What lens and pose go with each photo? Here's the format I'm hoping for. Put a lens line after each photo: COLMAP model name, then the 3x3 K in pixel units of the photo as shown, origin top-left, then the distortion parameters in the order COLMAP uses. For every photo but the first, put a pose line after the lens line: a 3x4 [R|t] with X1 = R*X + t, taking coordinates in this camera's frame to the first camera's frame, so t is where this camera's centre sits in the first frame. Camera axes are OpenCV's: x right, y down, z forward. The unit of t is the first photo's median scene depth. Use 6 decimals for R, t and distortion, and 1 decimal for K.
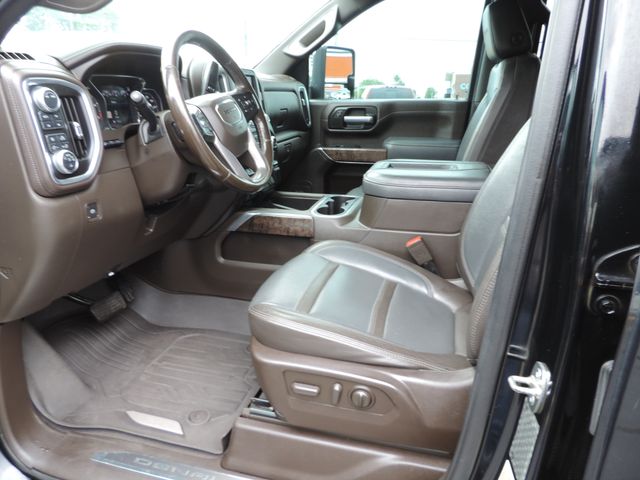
lens RADIAL K [[450.5, 0, 320.0], [0, 450.5, 240.0], [0, 0, 1]] dist [-0.056660, 0.043358]
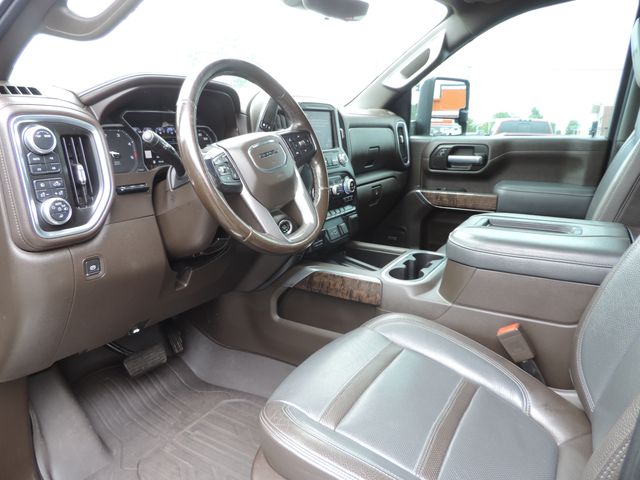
lens RADIAL K [[451.2, 0, 320.0], [0, 451.2, 240.0], [0, 0, 1]] dist [-0.016348, -0.001707]
pose [[0.964884, 0.068176, -0.253676, 0.081846], [-0.085629, 0.994614, -0.058393, -0.069670], [0.248329, 0.078064, 0.965525, 0.182534]]
